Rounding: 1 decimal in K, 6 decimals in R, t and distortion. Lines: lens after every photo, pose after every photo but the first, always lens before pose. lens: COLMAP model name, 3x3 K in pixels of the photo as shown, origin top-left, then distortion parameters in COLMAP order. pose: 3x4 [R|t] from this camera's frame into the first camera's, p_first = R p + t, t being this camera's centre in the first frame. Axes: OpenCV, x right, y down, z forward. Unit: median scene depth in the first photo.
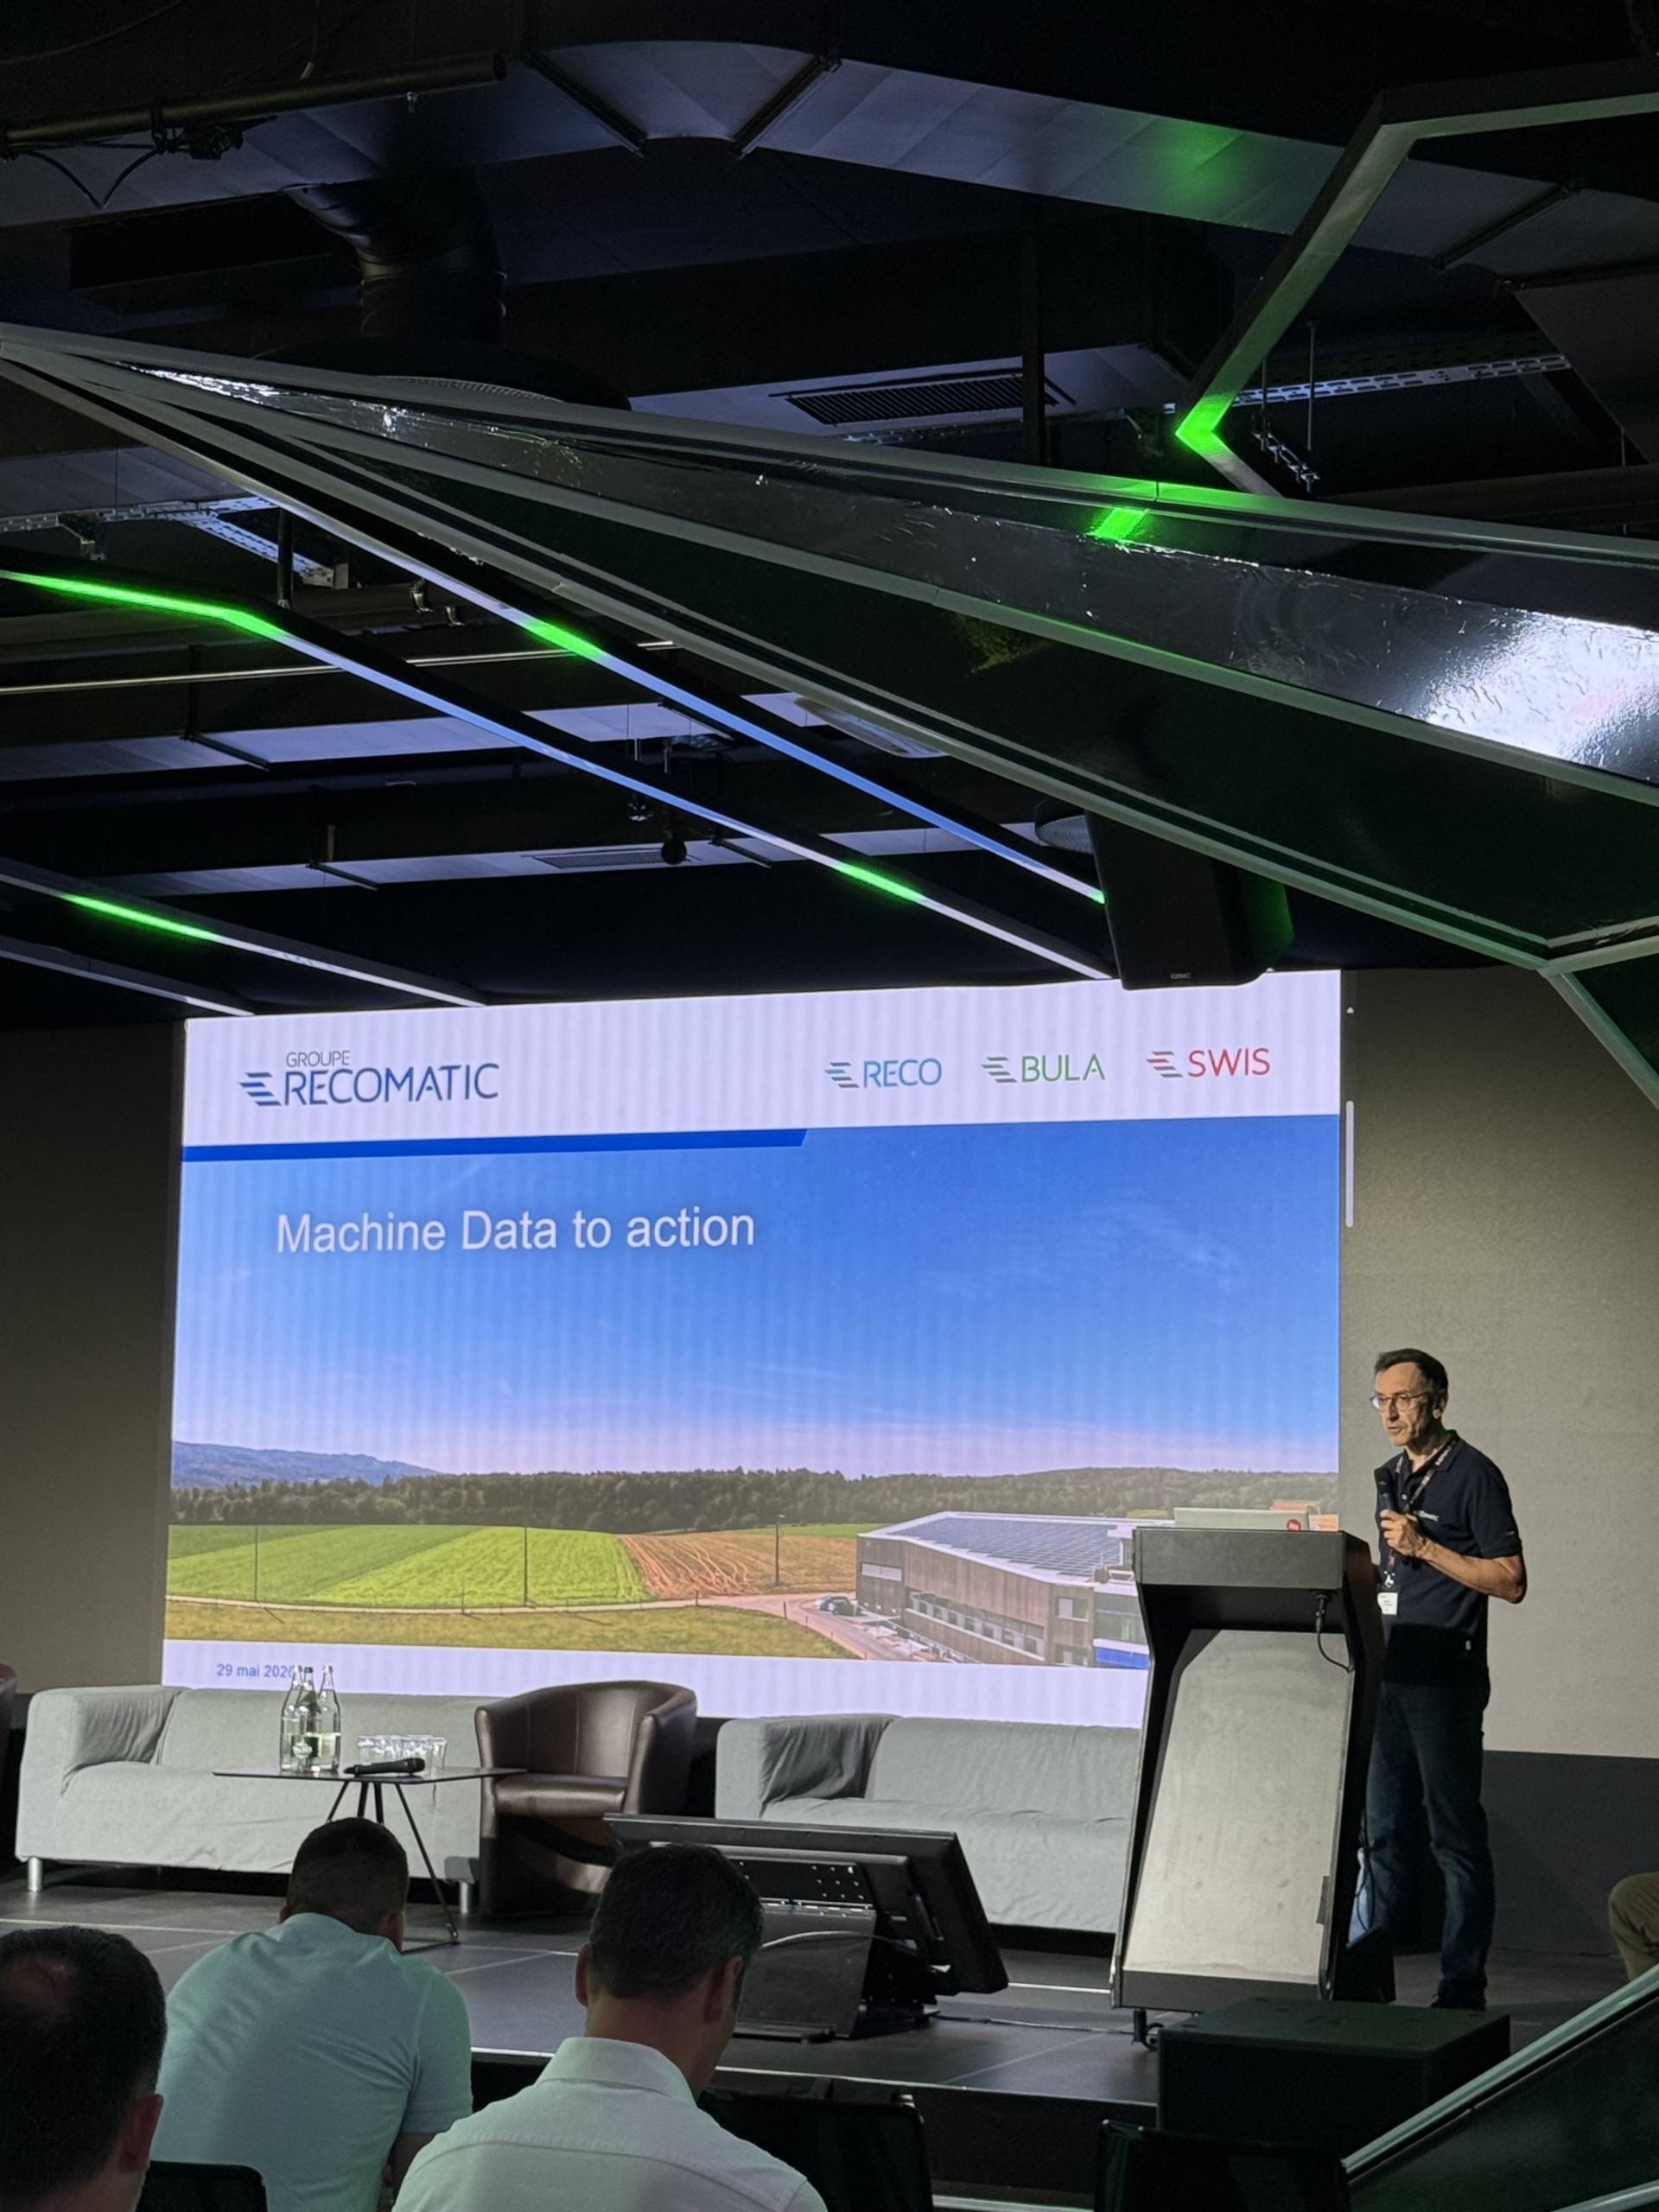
lens RADIAL K [[3881.2, 0, 803.2], [0, 3881.2, 1090.2], [0, 0, 1]] dist [0.135244, 0.000000]
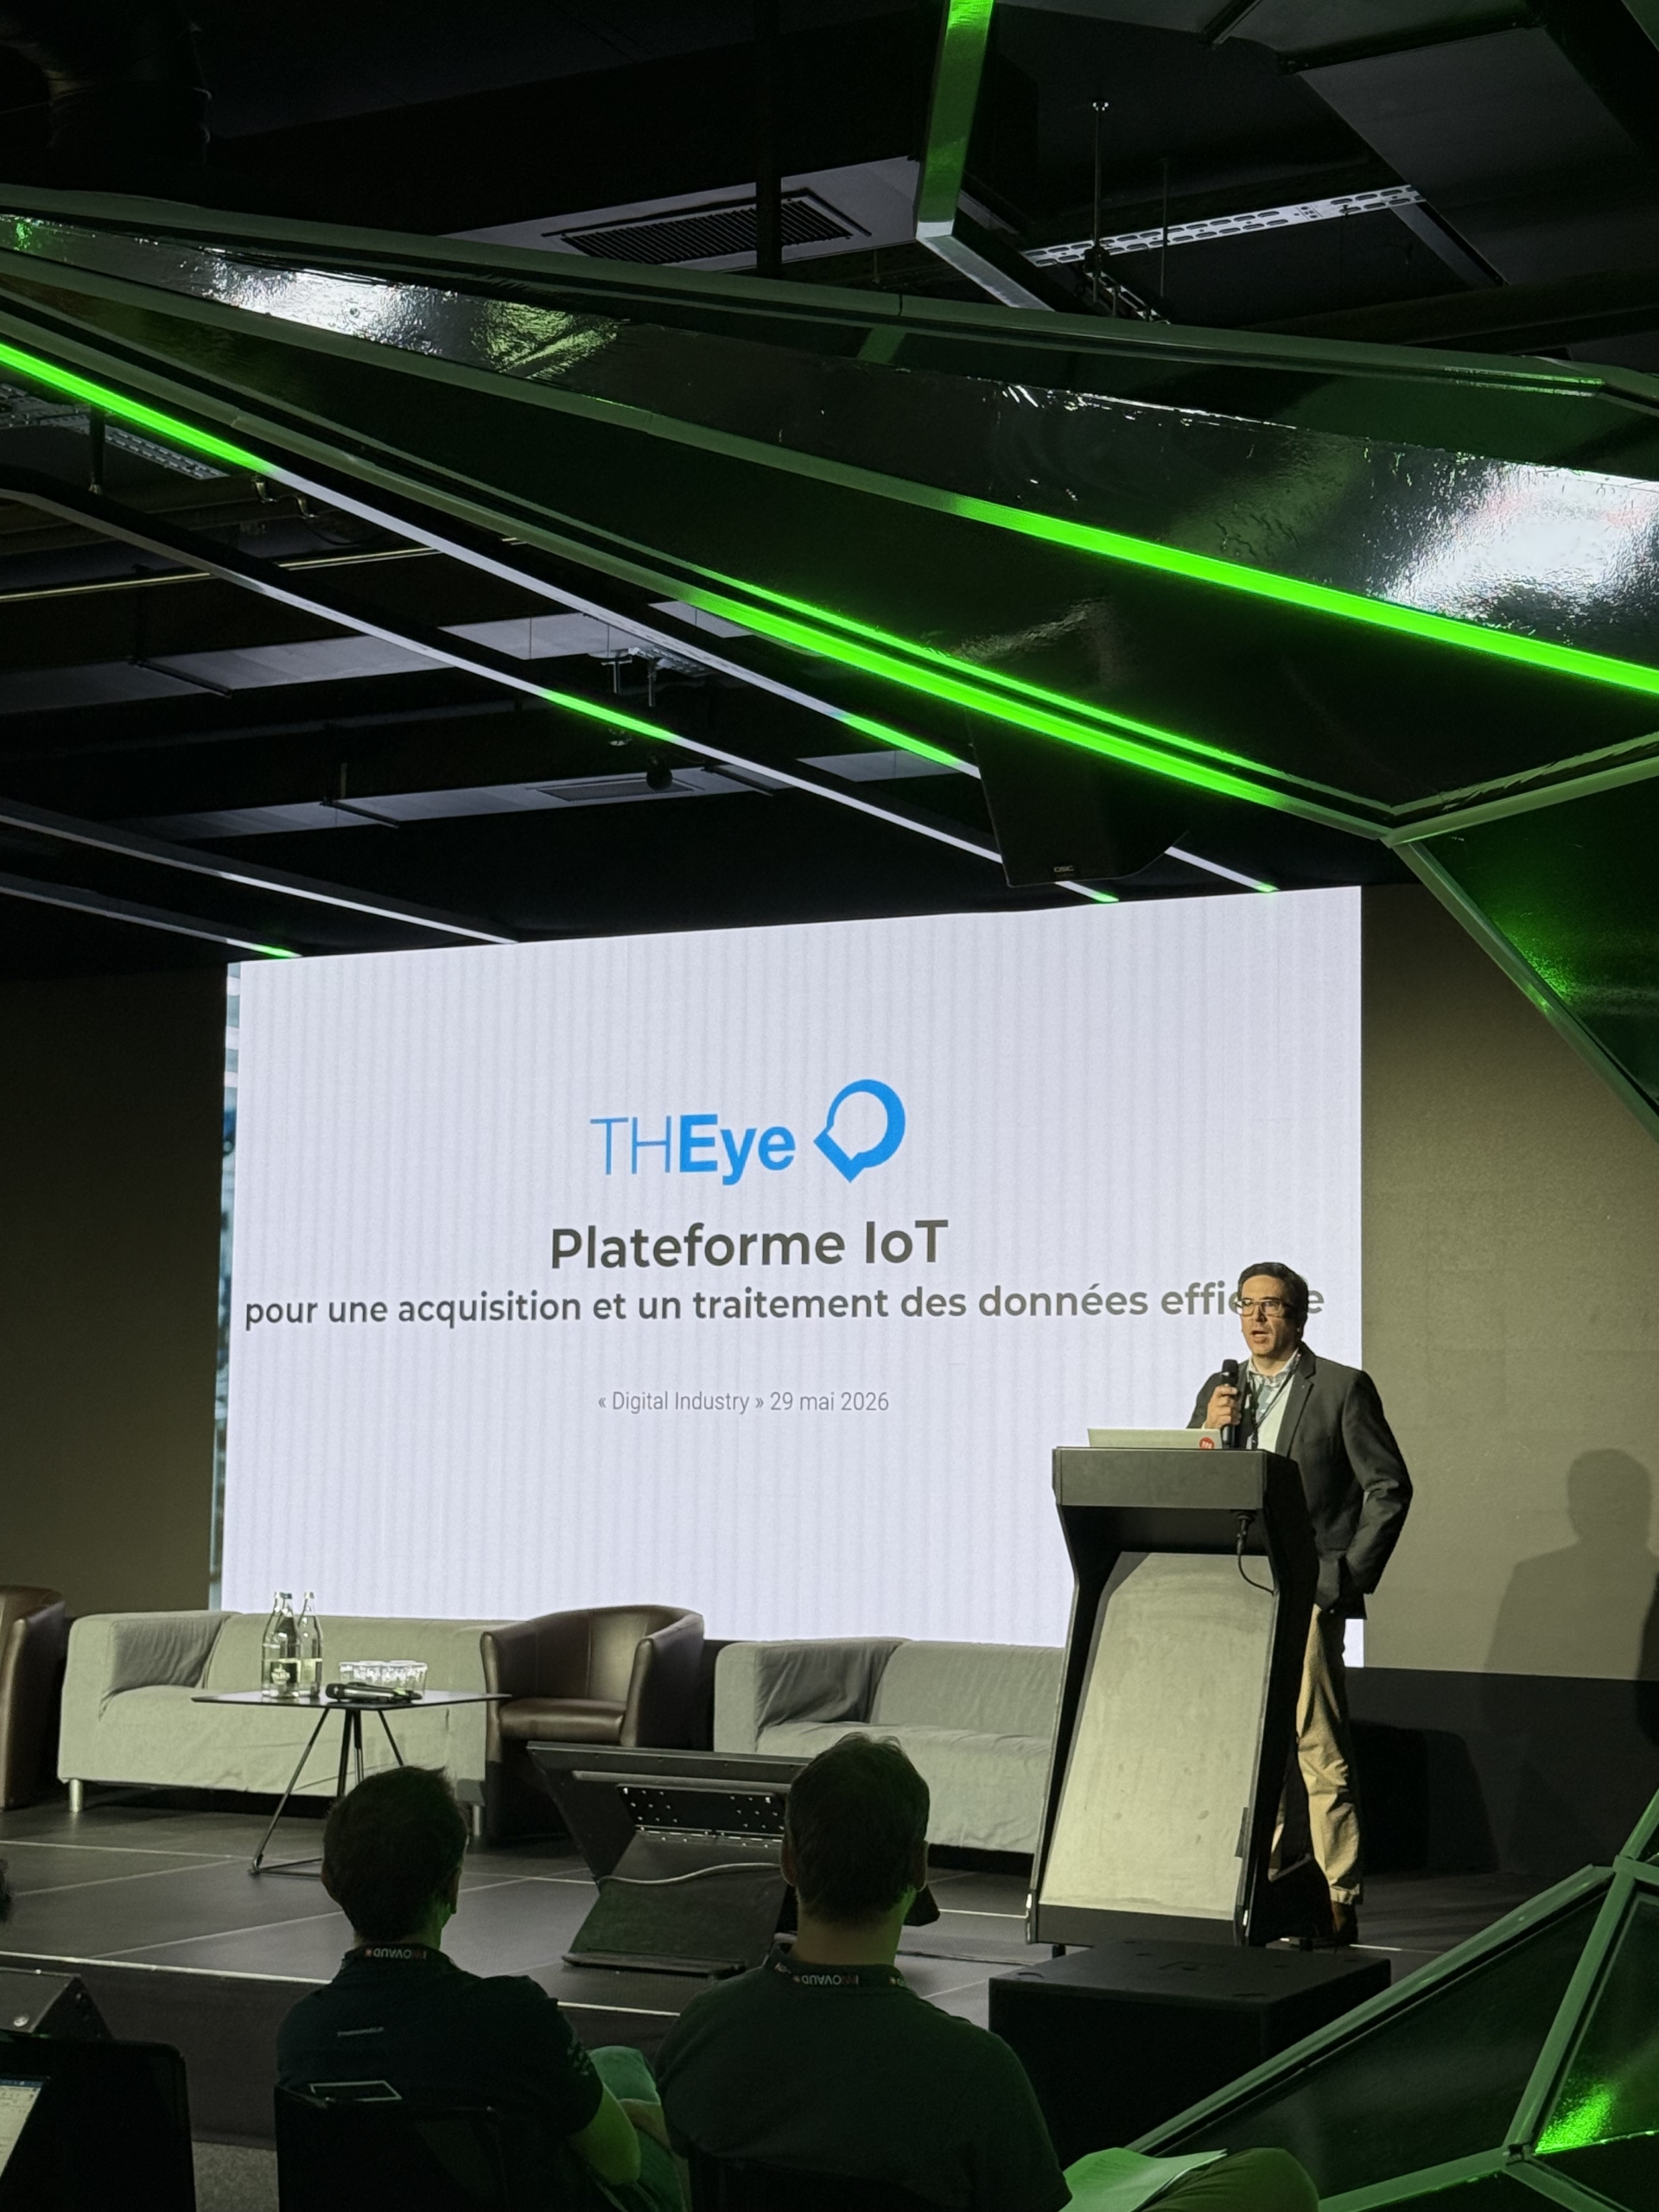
lens RADIAL K [[3535.1, 0, 825.9], [0, 3535.1, 1112.5], [0, 0, 1]] dist [0.126636, 0.000000]
pose [[0.997436, -0.012918, -0.070388, 0.091418], [0.013905, 0.999812, 0.013550, 0.016375], [0.070199, -0.014494, 0.997428, 0.119186]]
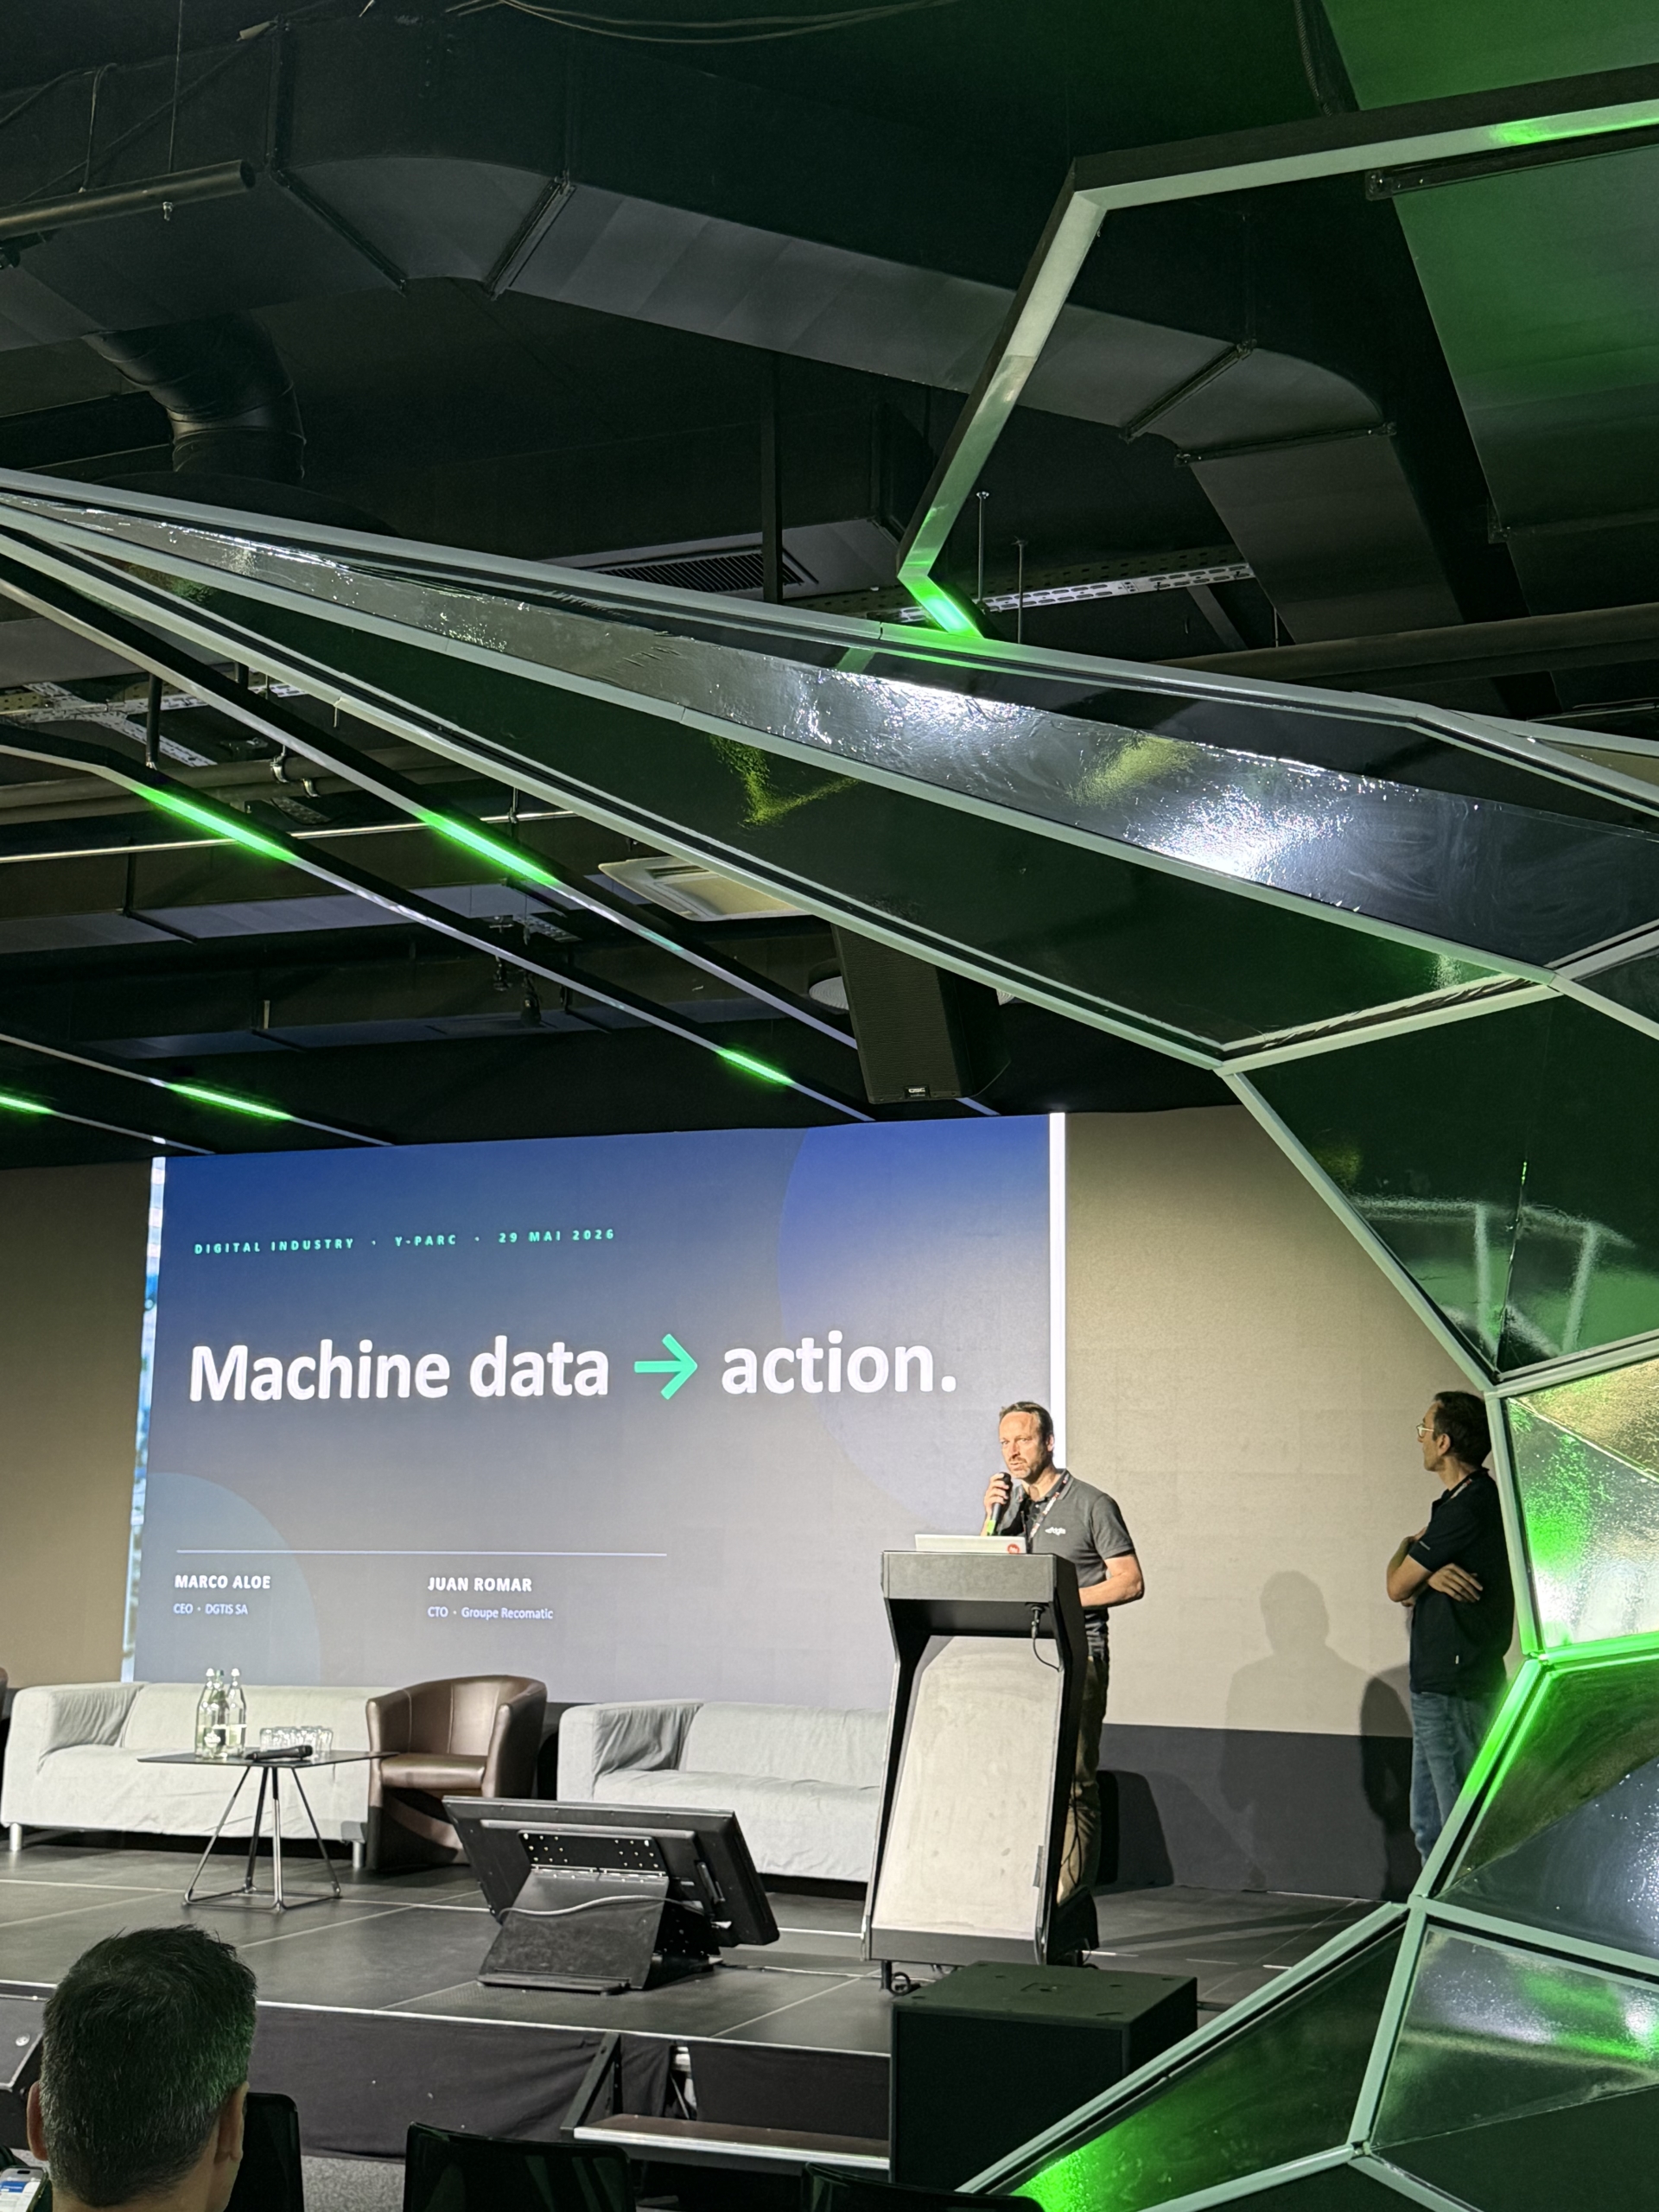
lens RADIAL K [[2620.9, 0, 820.3], [0, 2620.9, 1102.1], [0, 0, 1]] dist [0.107162, 0.000000]
pose [[0.998881, 0.002350, 0.047246, 0.026509], [0.000237, 0.998505, -0.054668, 0.017229], [-0.047304, 0.054618, 0.997386, 0.176402]]
